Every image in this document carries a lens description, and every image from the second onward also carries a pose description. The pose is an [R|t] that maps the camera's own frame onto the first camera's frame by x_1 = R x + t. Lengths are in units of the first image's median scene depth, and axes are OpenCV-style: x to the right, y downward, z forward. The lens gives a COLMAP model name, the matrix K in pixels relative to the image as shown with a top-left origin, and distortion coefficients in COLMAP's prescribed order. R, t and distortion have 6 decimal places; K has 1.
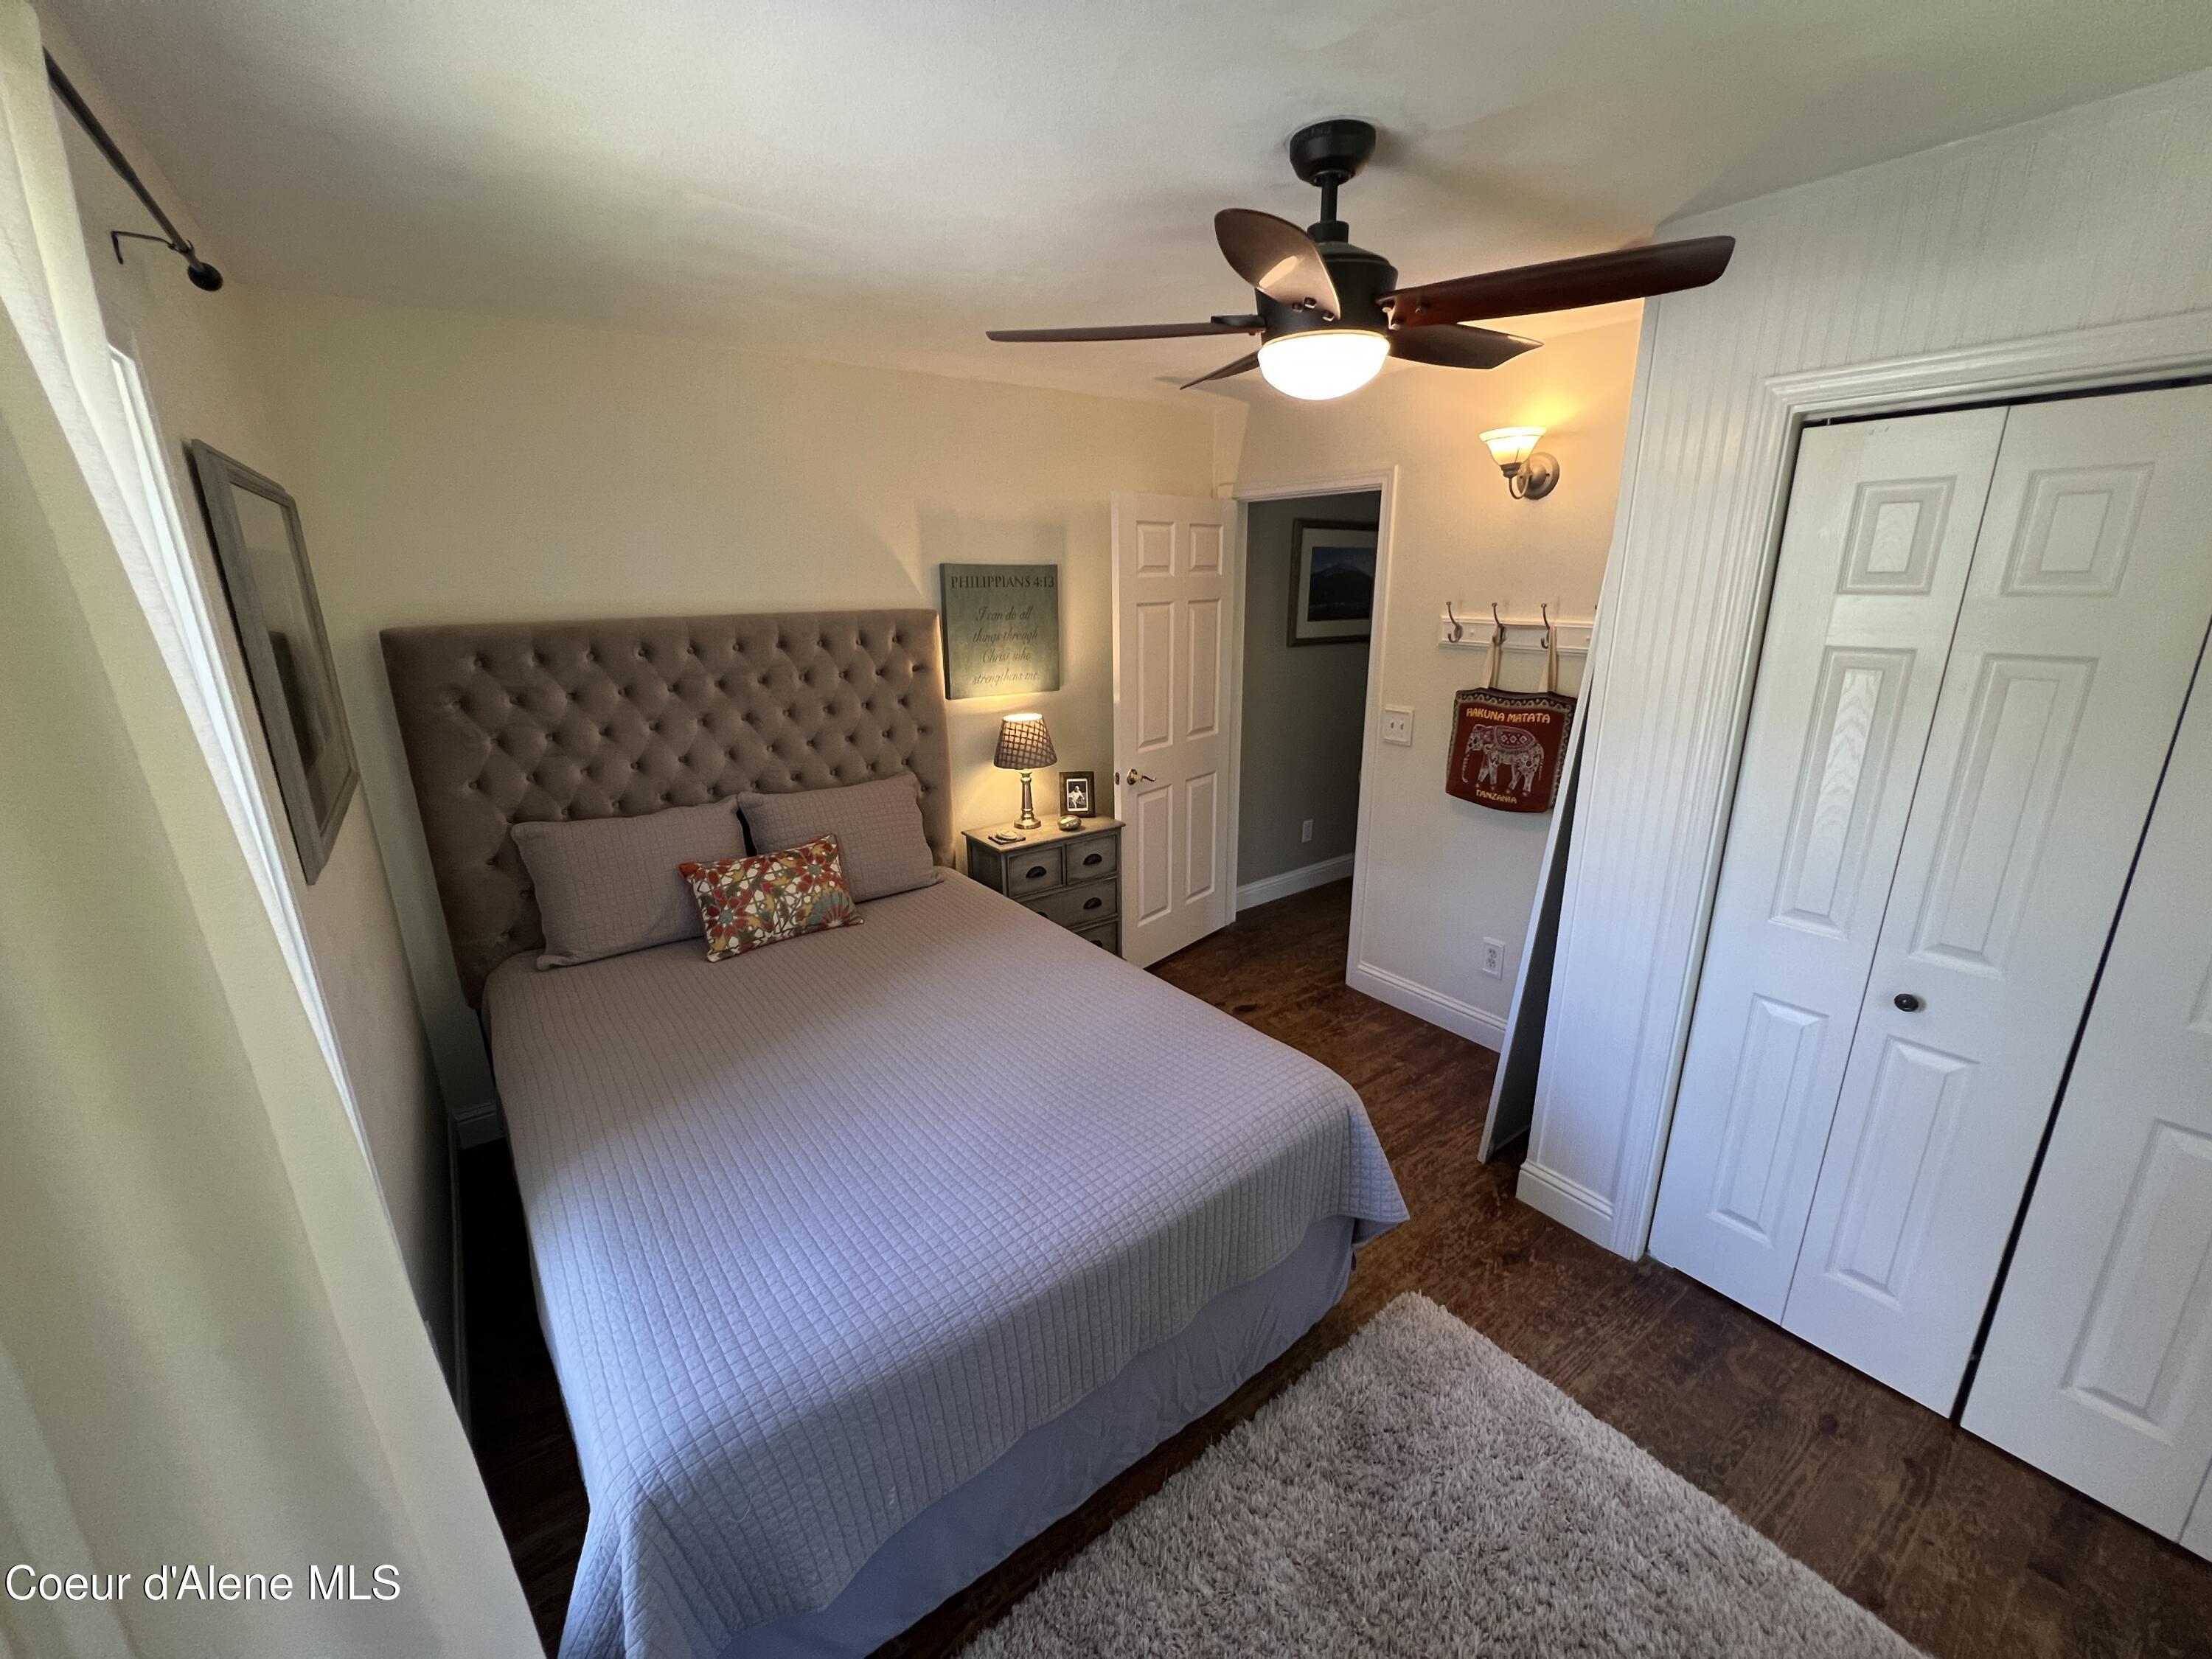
lens RADIAL K [[884.9, 0, 1109.2], [0, 884.9, 827.8], [0, 0, 1]] dist [0.002064, -0.000018]
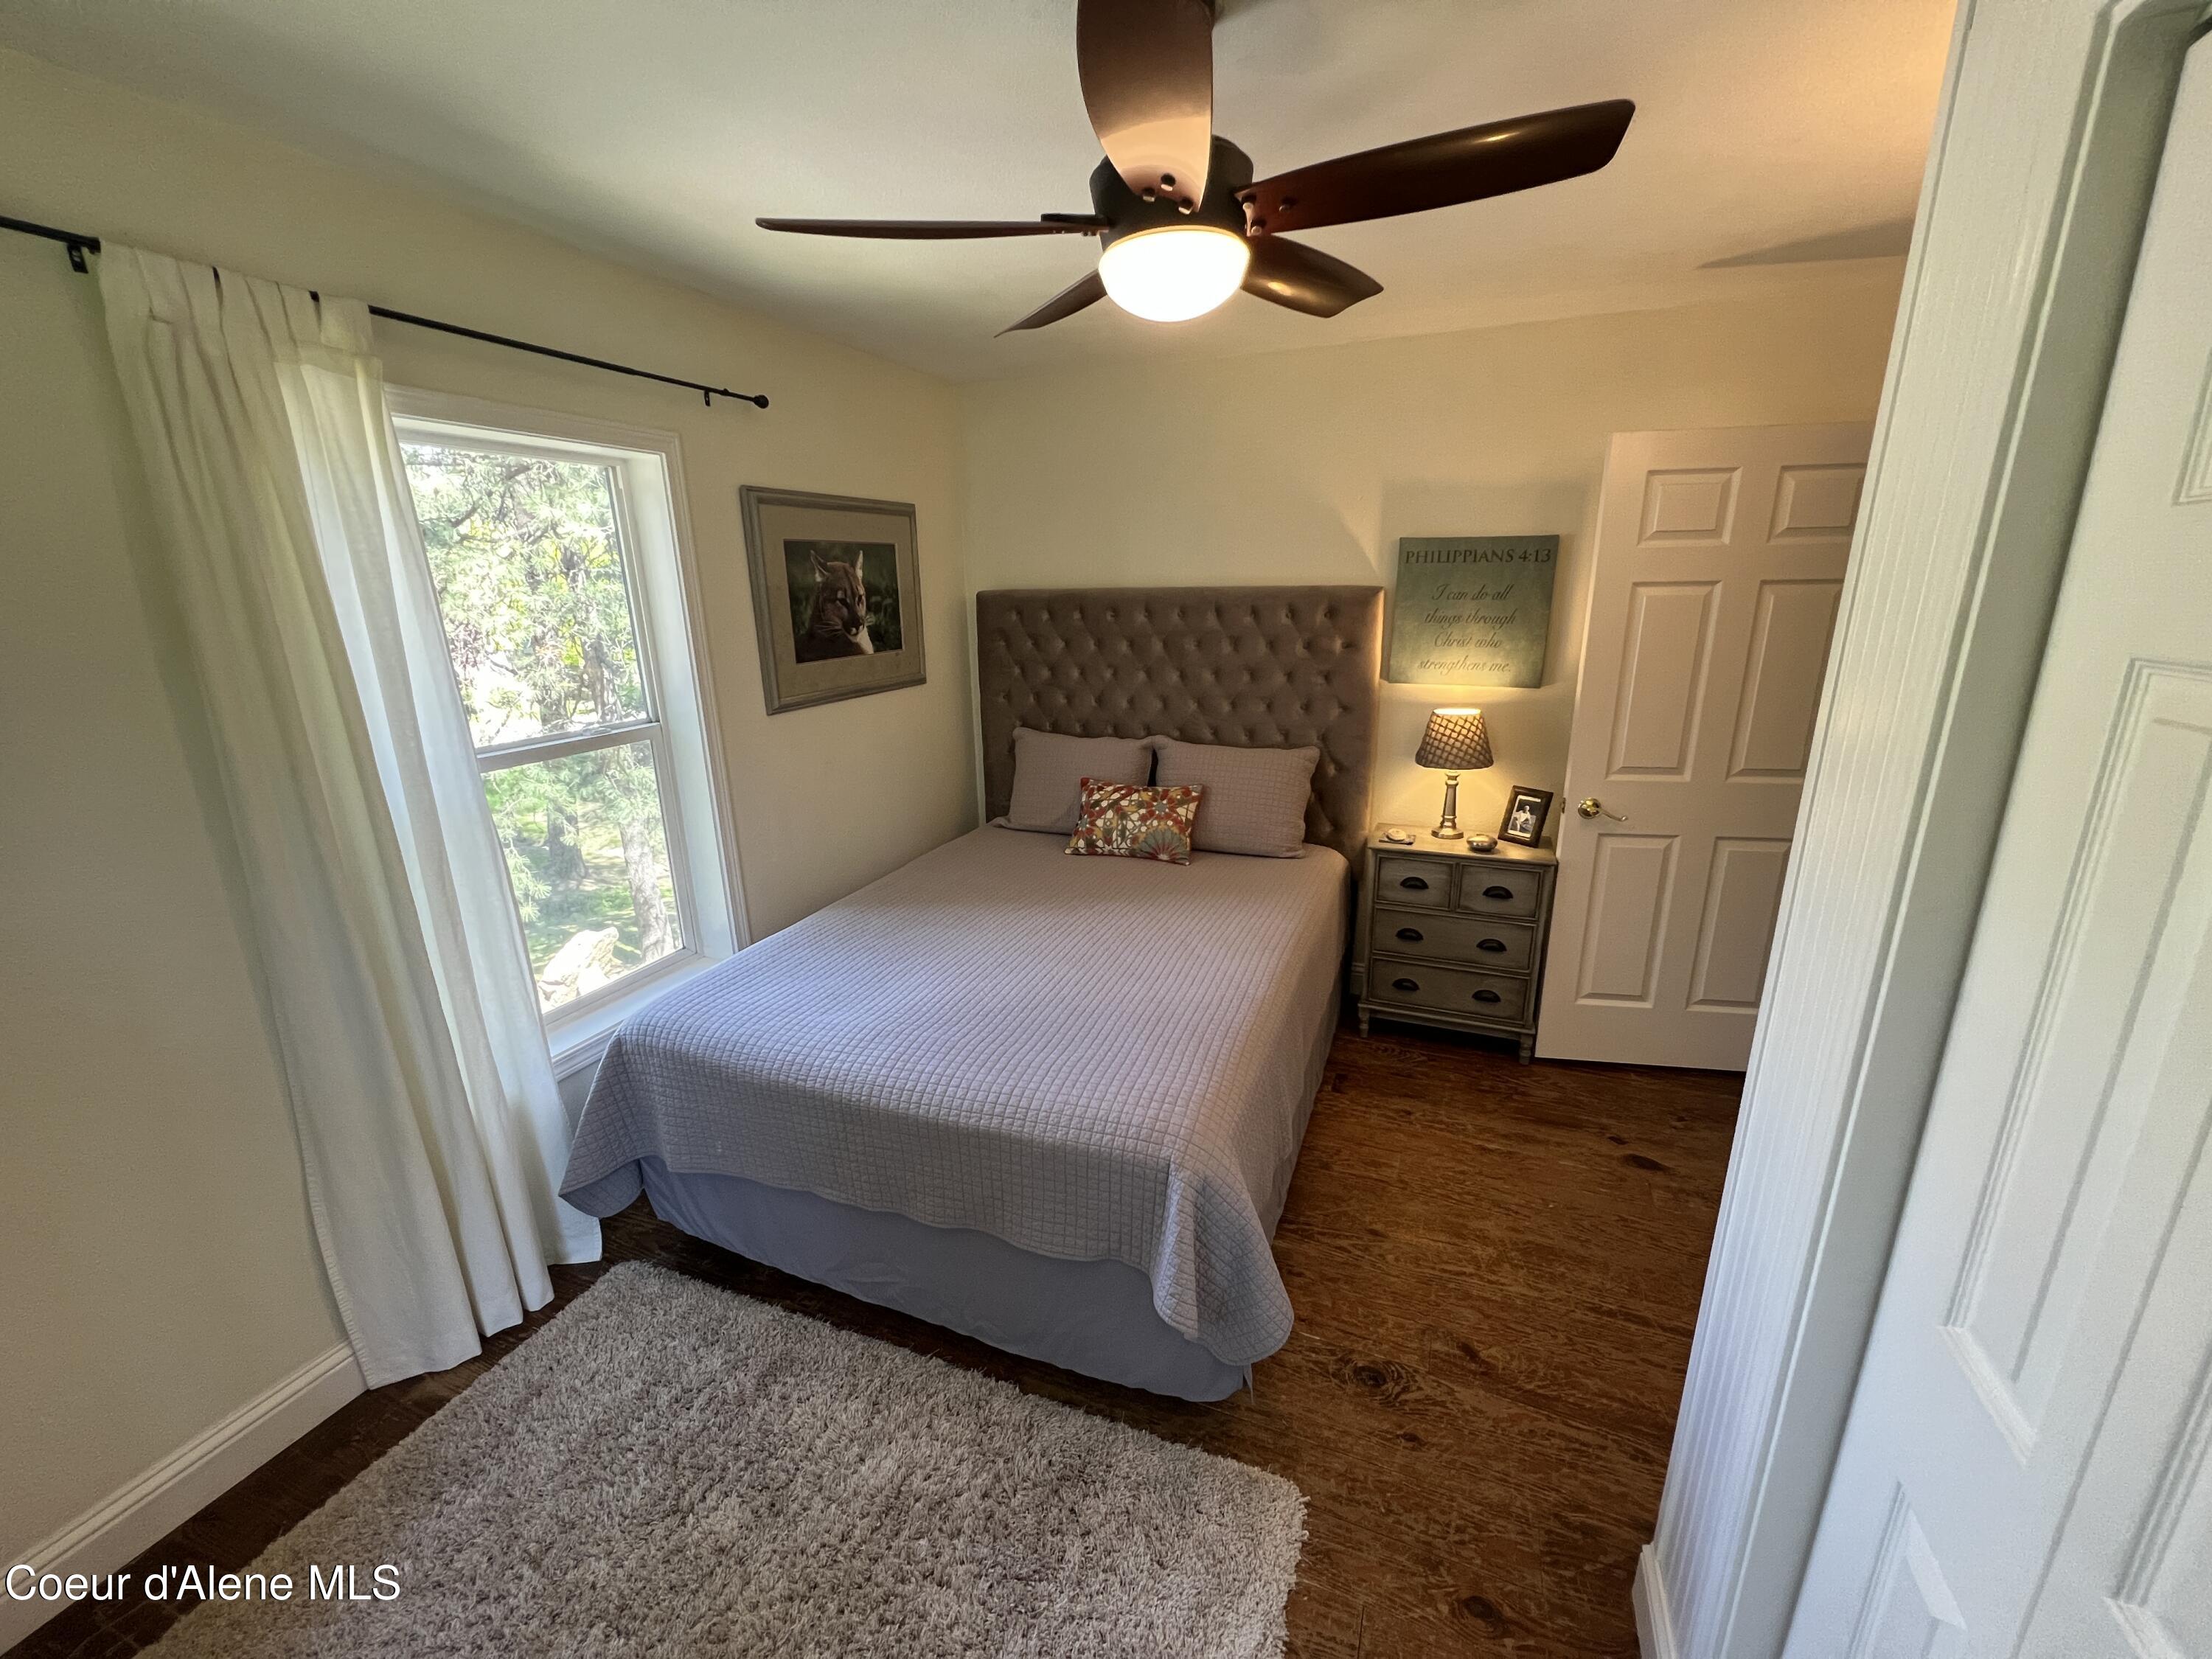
lens RADIAL K [[884.9, 0, 1107.1], [0, 884.9, 825.6], [0, 0, 1]] dist [0.002064, -0.000018]
pose [[0.522927, 0.232032, -0.820188, 0.499530], [-0.226389, 0.965484, 0.128798, -0.053510], [0.821763, 0.118330, 0.557407, 0.255917]]
